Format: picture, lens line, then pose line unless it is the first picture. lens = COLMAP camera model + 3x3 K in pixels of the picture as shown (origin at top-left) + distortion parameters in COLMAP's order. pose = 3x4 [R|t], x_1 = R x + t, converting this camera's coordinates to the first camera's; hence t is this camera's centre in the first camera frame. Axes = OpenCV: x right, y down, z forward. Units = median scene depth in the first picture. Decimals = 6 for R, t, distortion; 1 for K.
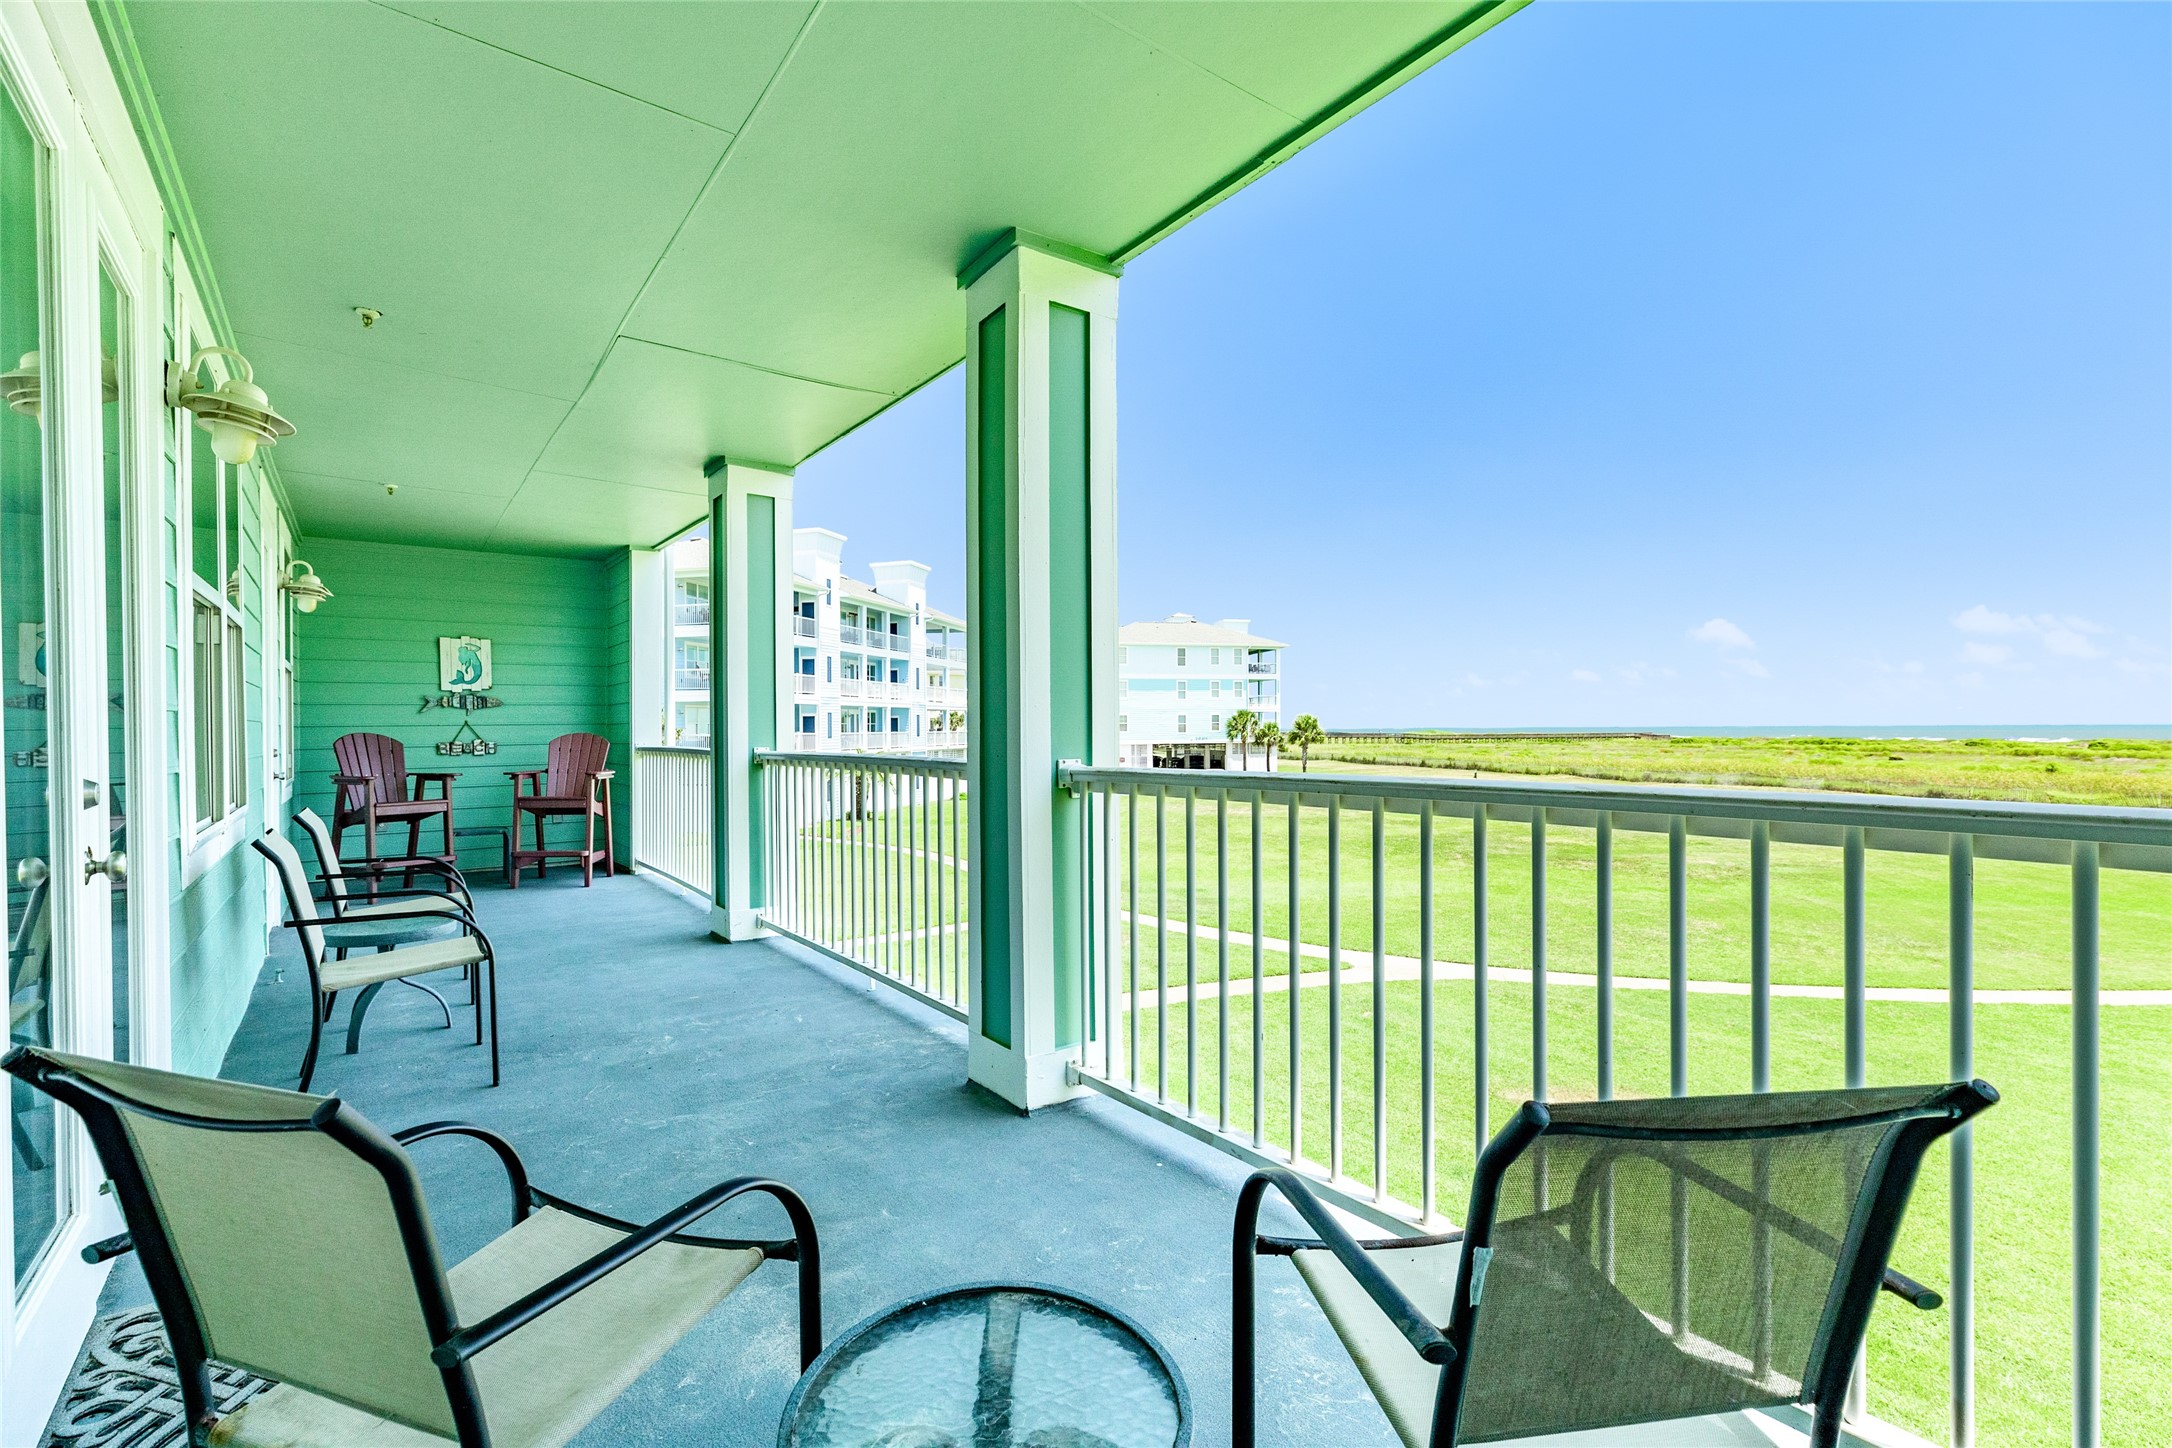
lens RADIAL K [[947.4, 0, 1092.3], [0, 947.4, 738.2], [0, 0, 1]] dist [0.002700, 0.000416]
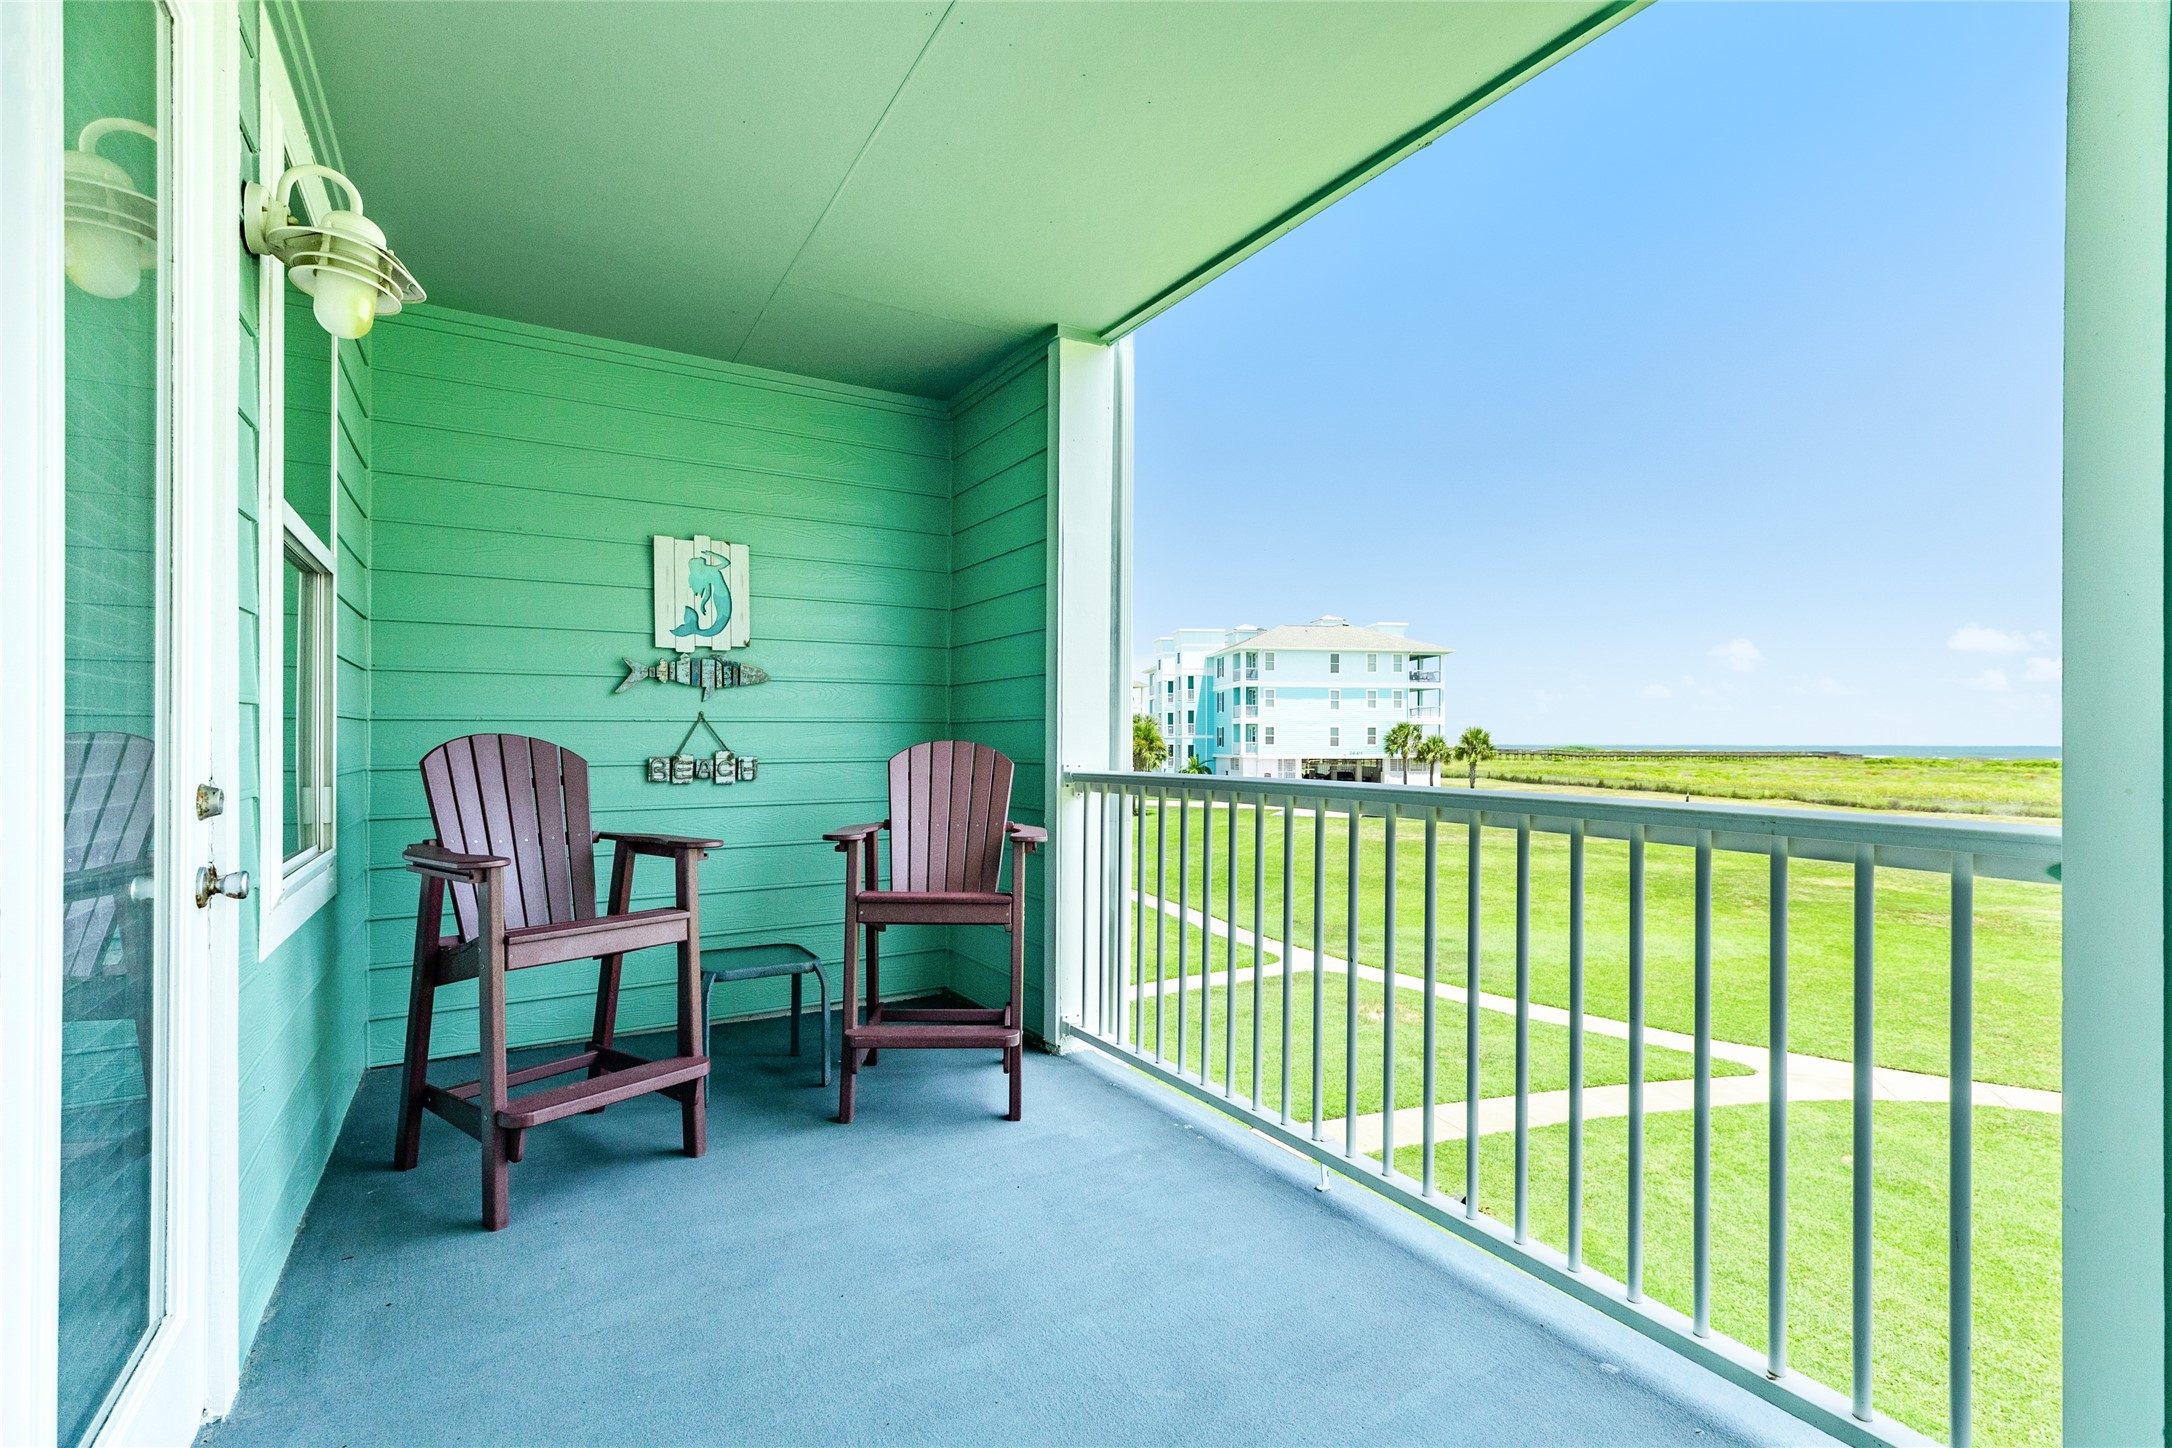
lens RADIAL K [[984.6, 0, 1092.4], [0, 984.6, 745.5], [0, 0, 1]] dist [-0.000110, -0.000573]
pose [[0.992887, 0.010419, -0.118600, -0.401325], [-0.011022, 0.999929, -0.004432, -0.001510], [0.118545, 0.005708, 0.992932, 0.524896]]
